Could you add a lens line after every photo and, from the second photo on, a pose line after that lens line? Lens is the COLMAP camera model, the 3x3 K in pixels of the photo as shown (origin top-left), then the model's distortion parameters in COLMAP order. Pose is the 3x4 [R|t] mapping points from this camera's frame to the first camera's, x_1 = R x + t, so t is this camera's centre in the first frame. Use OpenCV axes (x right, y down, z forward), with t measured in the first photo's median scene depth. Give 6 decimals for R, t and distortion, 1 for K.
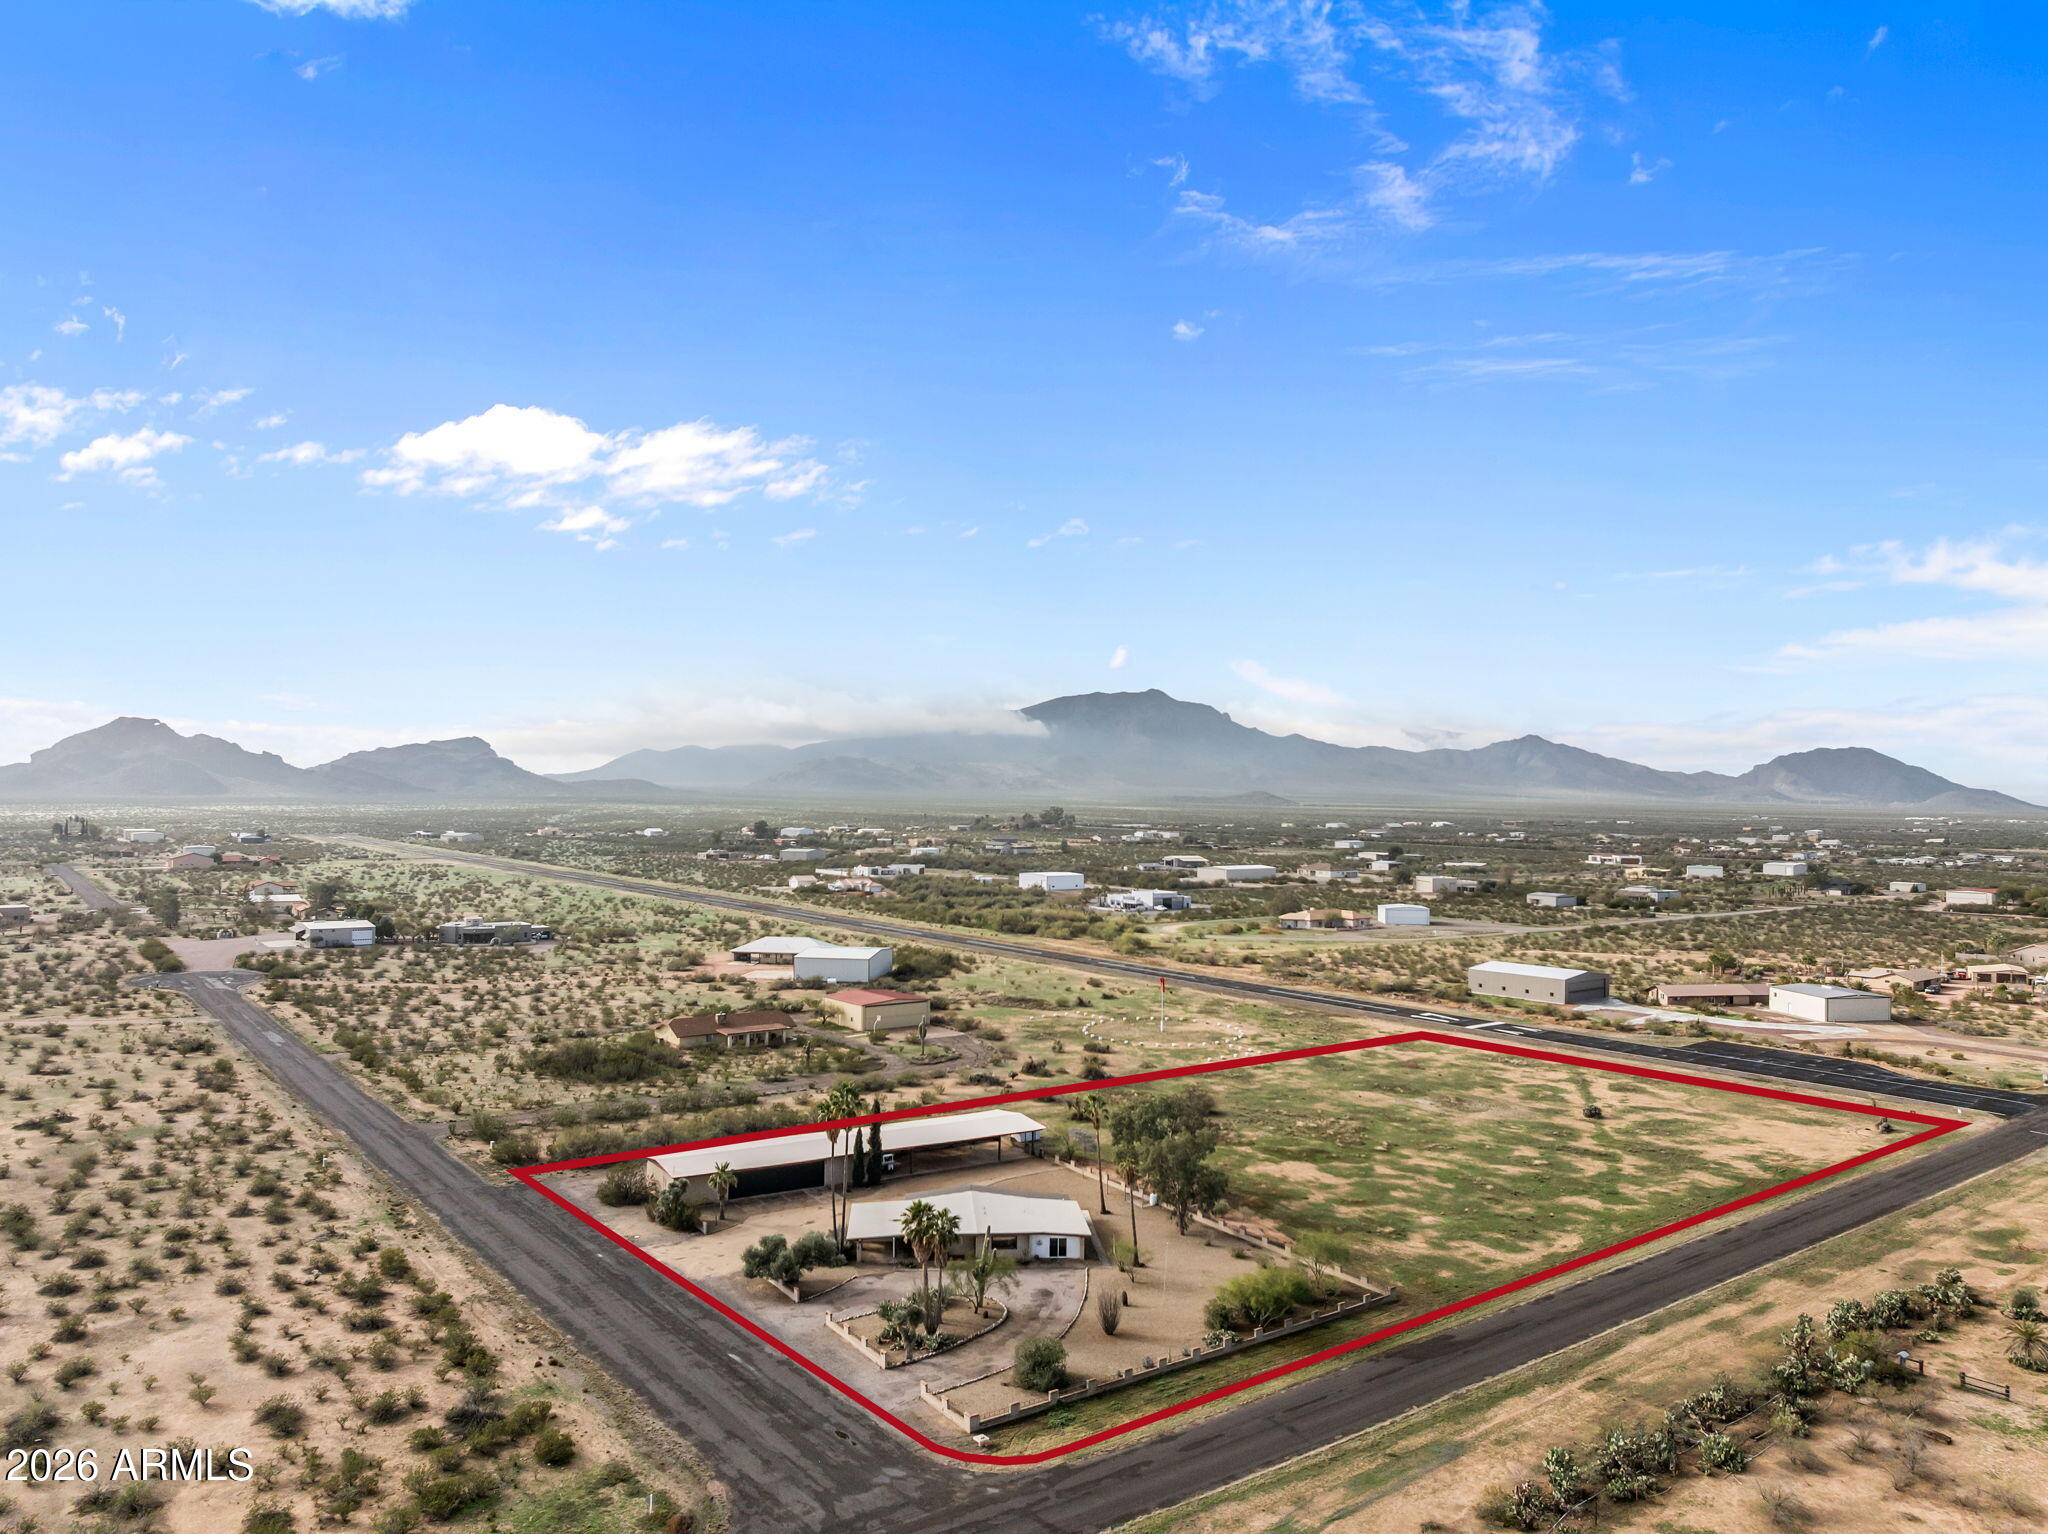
lens RADIAL K [[1474.8, 0, 1021.7], [0, 1474.8, 768.8], [0, 0, 1]] dist [-0.032512, 0.001830]
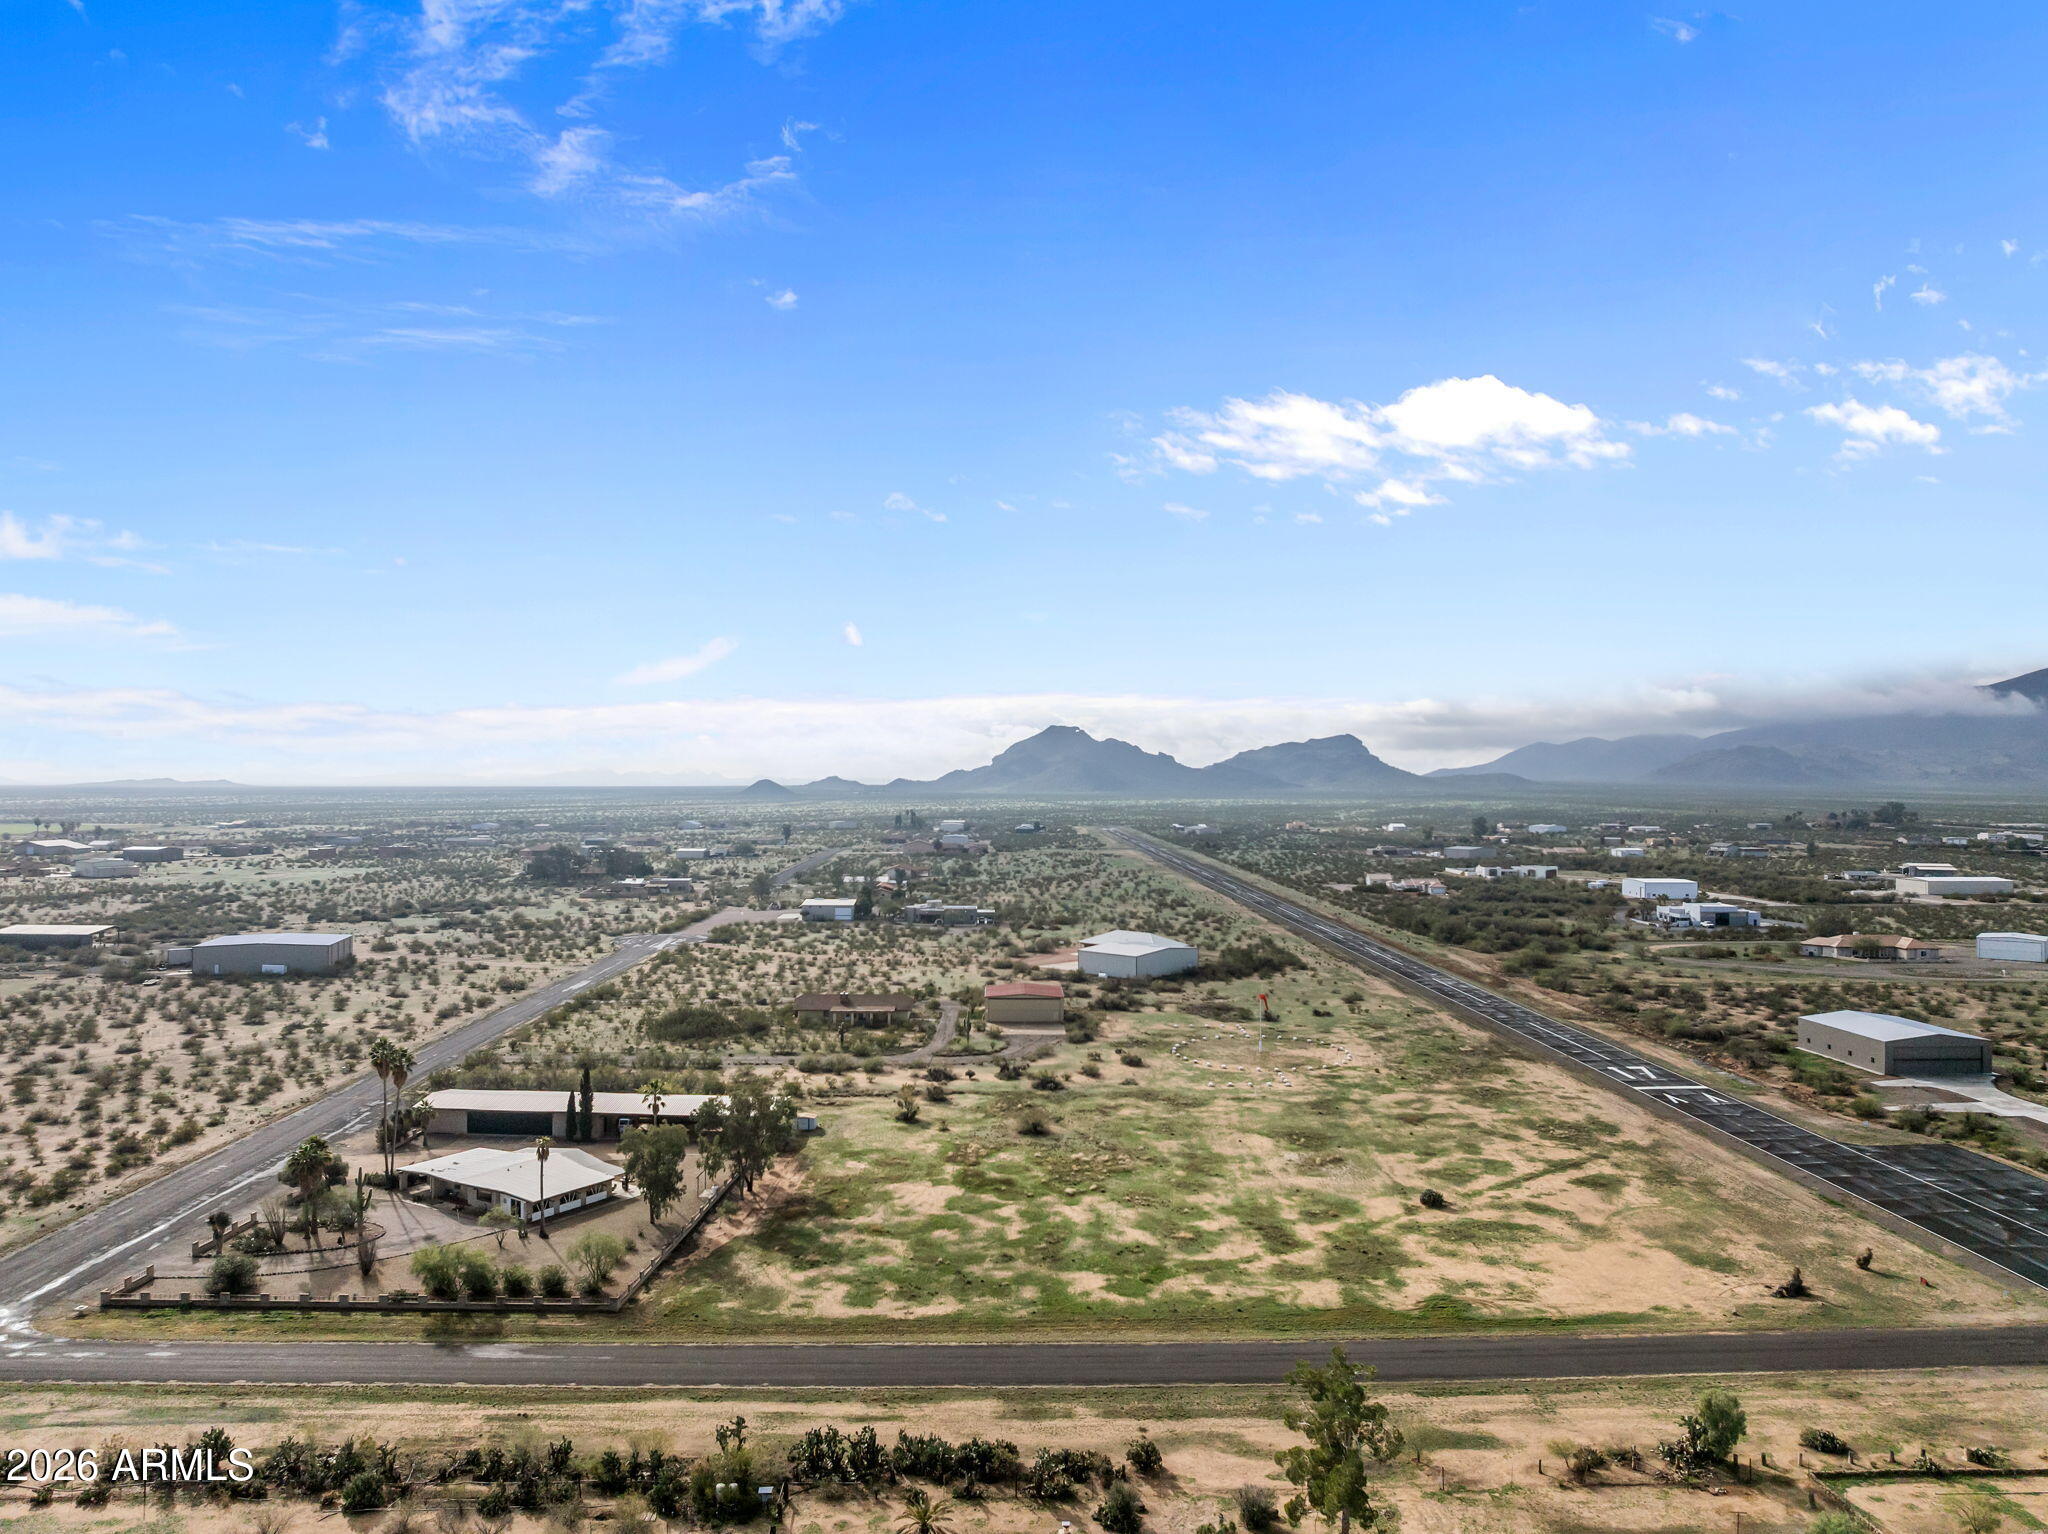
lens RADIAL K [[1474.8, 0, 1021.7], [0, 1474.8, 768.8], [0, 0, 1]] dist [-0.032512, 0.001830]
pose [[0.813422, -0.011431, -0.581562, 0.203759], [0.013868, 0.999904, -0.000257, 0.000220], [0.581509, -0.007856, 0.813502, 0.070013]]
